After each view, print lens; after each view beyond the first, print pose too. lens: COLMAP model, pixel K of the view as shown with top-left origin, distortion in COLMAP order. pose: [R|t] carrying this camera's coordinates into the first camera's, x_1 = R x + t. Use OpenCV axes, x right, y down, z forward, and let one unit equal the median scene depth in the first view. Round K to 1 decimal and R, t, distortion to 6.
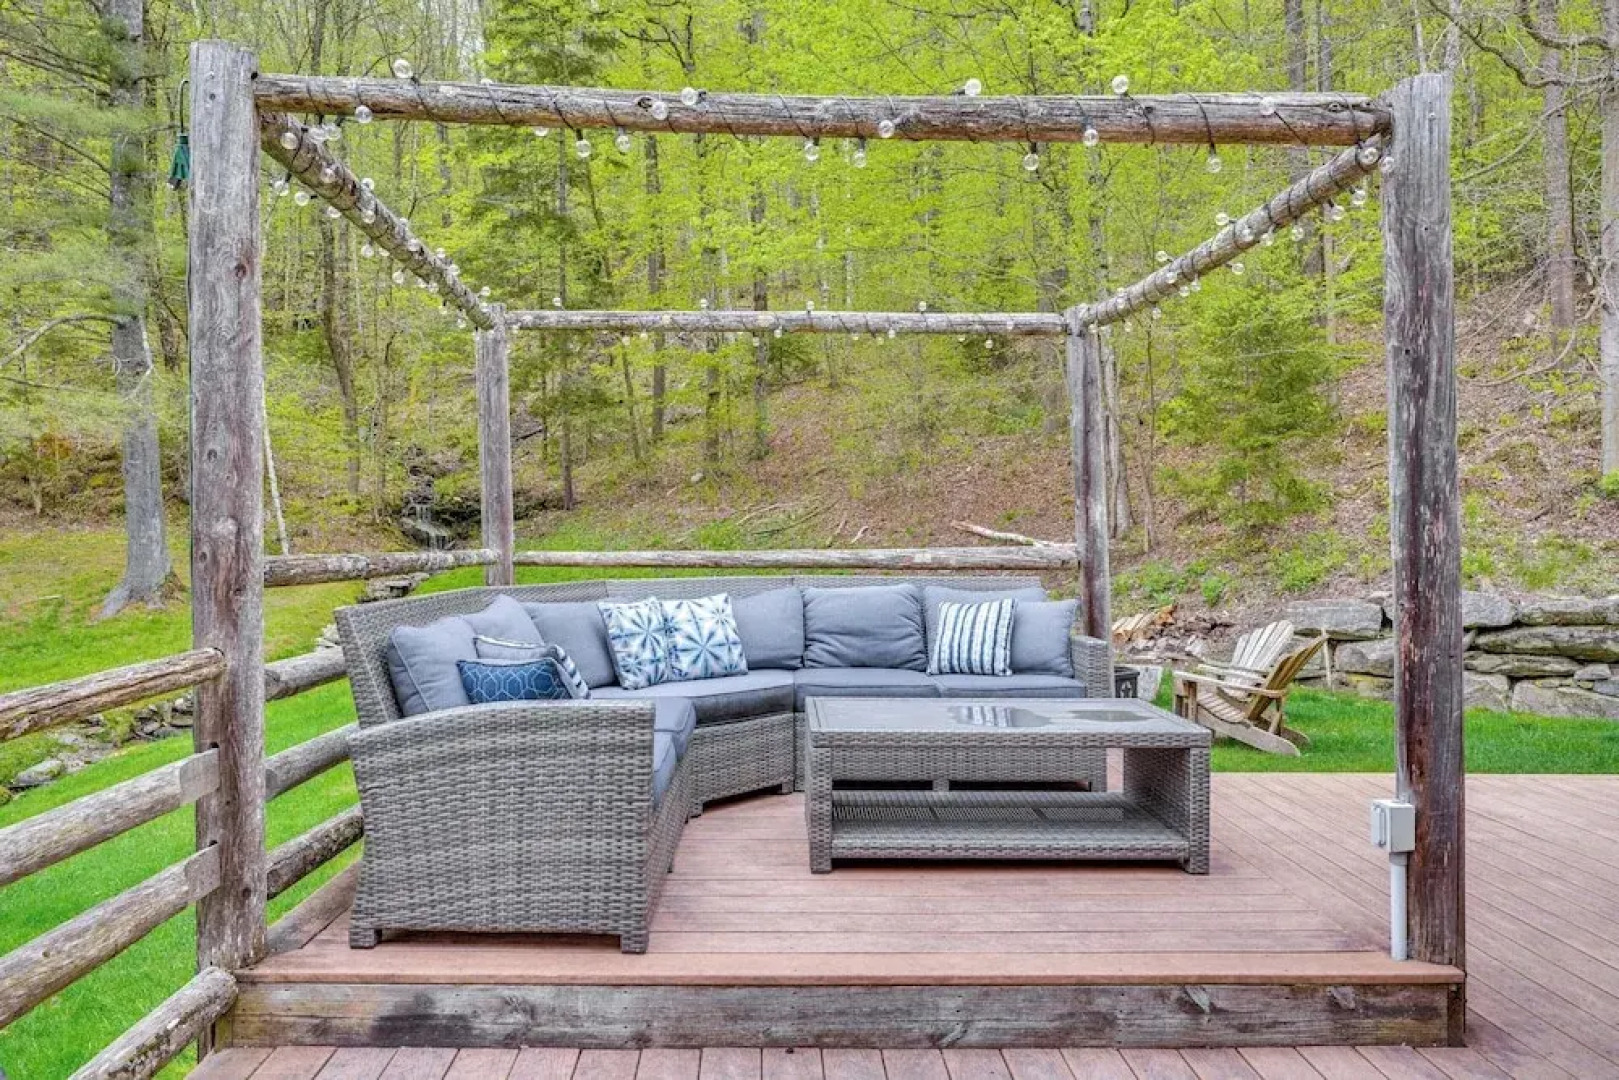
lens RADIAL K [[1087.8, 0, 809.5], [0, 1087.8, 540.0], [0, 0, 1]] dist [0.000843, -0.000258]
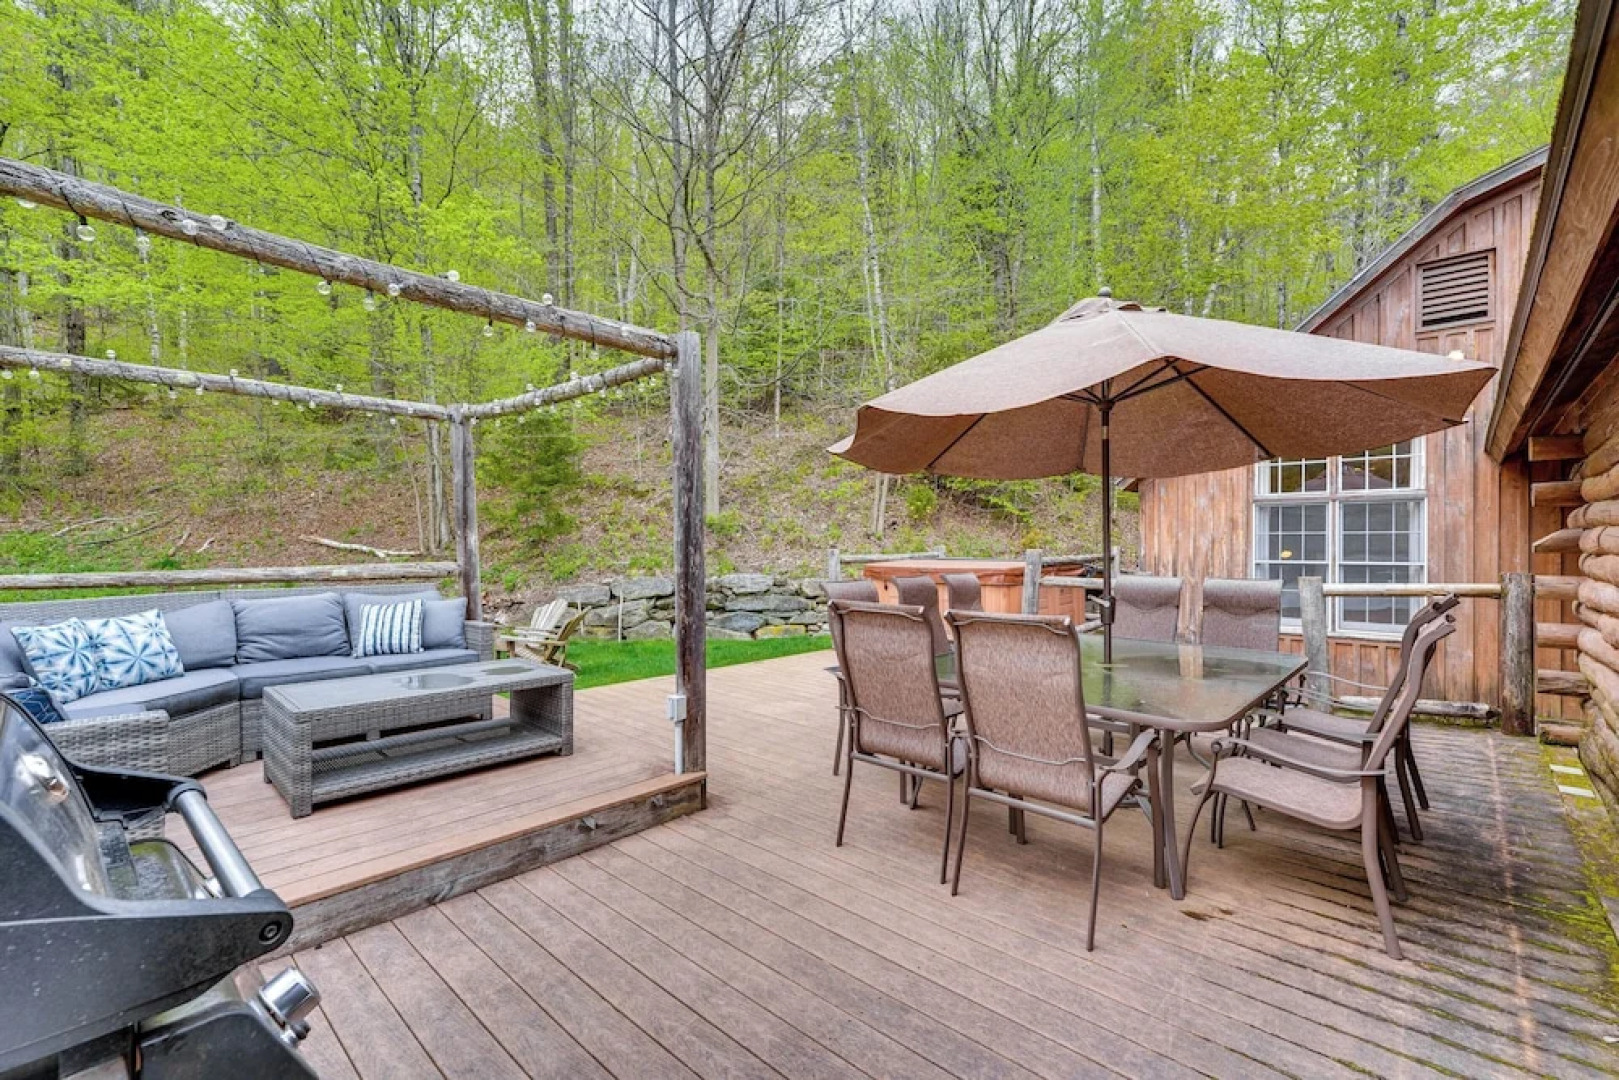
lens RADIAL K [[678.6, 0, 815.9], [0, 678.6, 552.5], [0, 0, 1]] dist [-0.000071, 0.000182]
pose [[0.693058, -0.006558, 0.720852, -0.115577], [-0.000707, 0.999952, 0.009776, -0.021036], [-0.720882, -0.007285, 0.693020, -0.023008]]
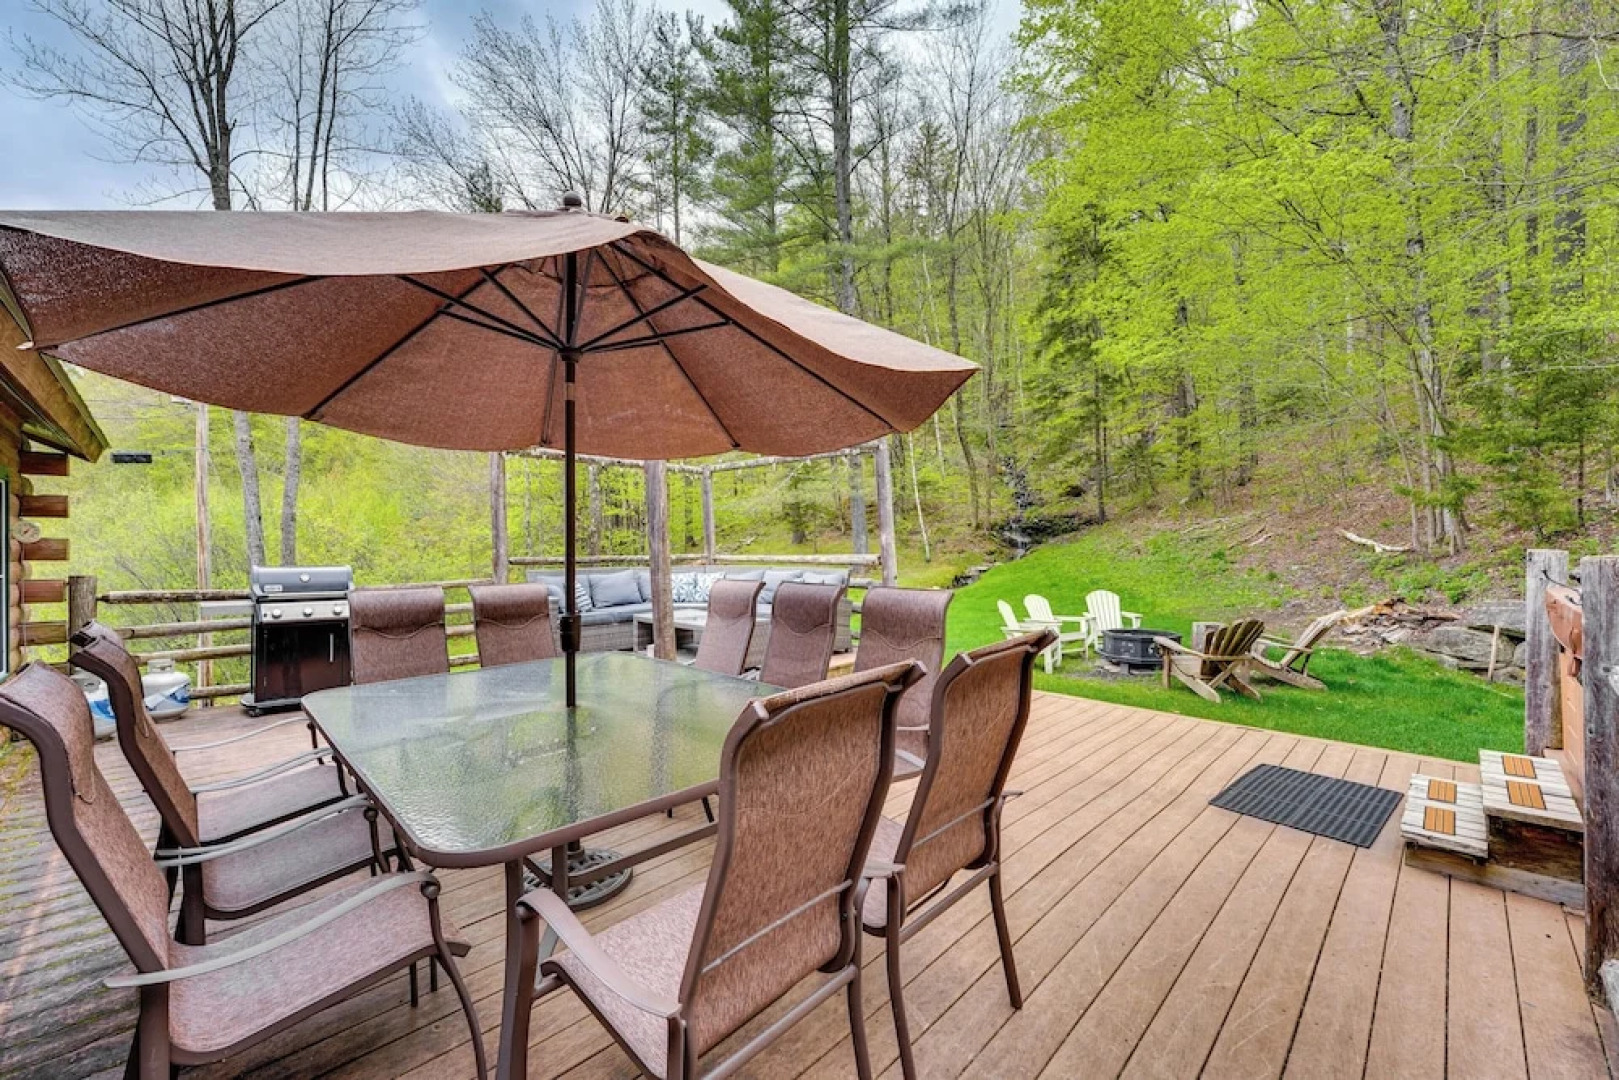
lens RADIAL K [[678.6, 0, 815.9], [0, 678.6, 552.5], [0, 0, 1]] dist [-0.000071, 0.000182]
pose [[0.690291, 0.006761, -0.723501, 1.436117], [0.004718, 0.999893, 0.013845, -0.020857], [0.723517, -0.012970, 0.690185, 0.035044]]
